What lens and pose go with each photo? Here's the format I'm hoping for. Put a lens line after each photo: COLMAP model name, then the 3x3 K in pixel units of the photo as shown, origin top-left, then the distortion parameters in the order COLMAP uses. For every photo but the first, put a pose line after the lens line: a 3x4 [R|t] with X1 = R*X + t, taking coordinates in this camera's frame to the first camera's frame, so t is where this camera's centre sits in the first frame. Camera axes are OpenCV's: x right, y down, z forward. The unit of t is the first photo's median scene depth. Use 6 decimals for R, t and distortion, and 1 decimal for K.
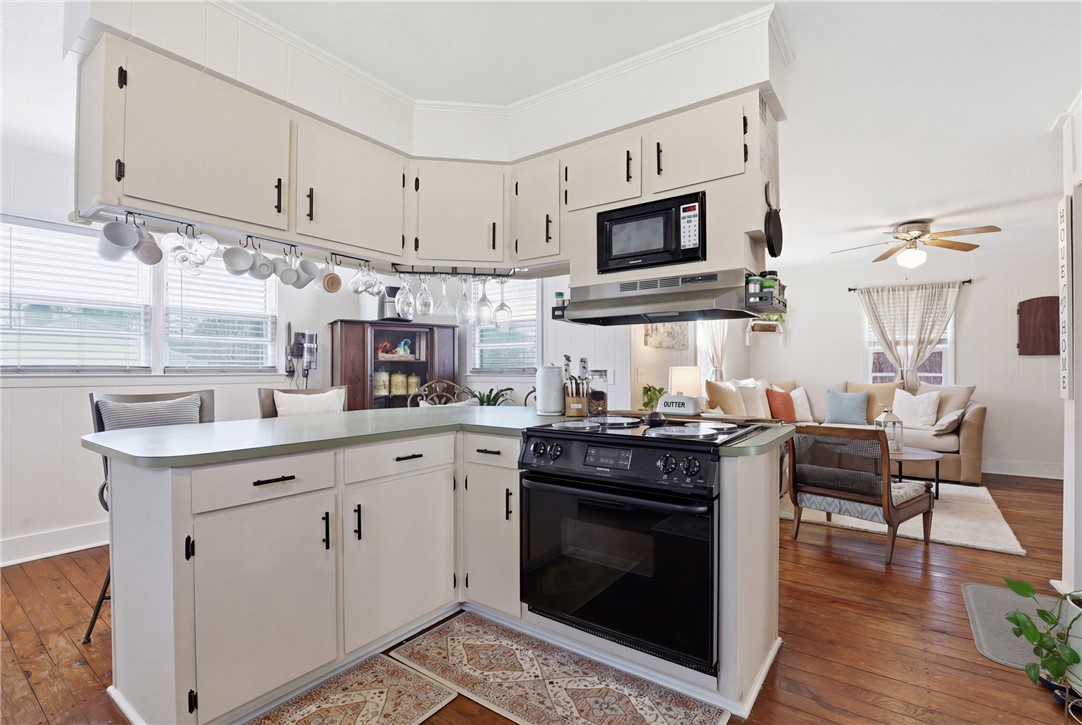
lens RADIAL K [[507.1, 0, 541.4], [0, 507.1, 363.2], [0, 0, 1]] dist [-0.026077, 0.001146]
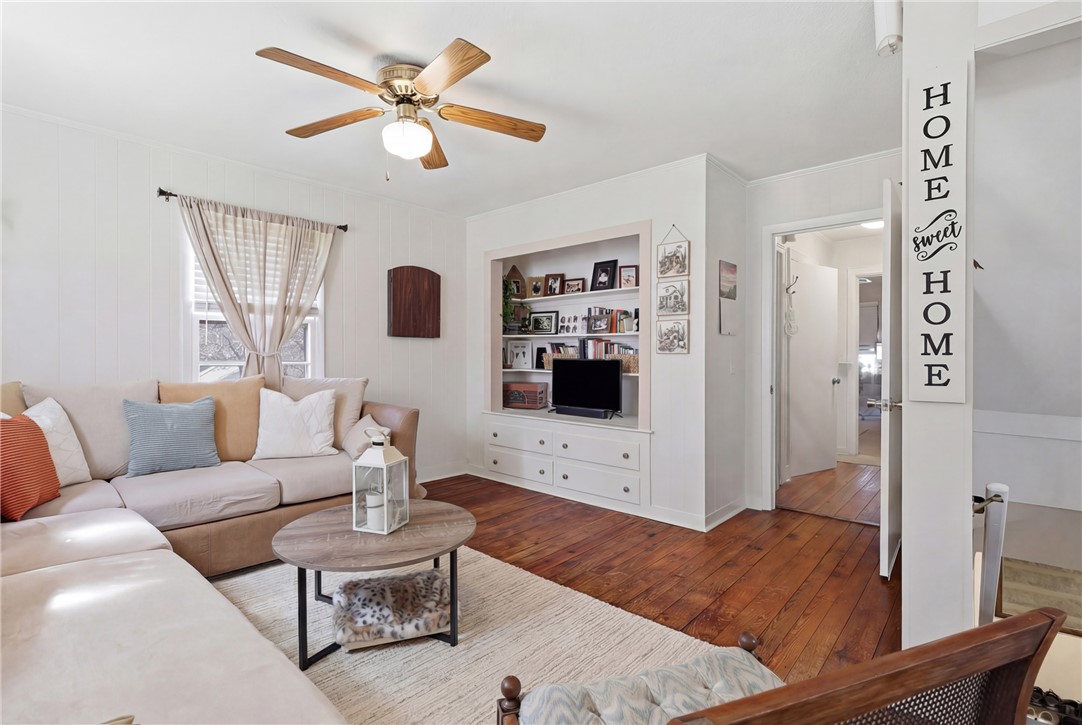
lens RADIAL K [[507.1, 0, 538.3], [0, 507.1, 361.6], [0, 0, 1]] dist [-0.026077, 0.001146]
pose [[0.110278, -0.011165, 0.993838, 0.179046], [-0.011593, 0.999854, 0.012519, 0.009191], [-0.993833, -0.012902, 0.110132, 0.613331]]
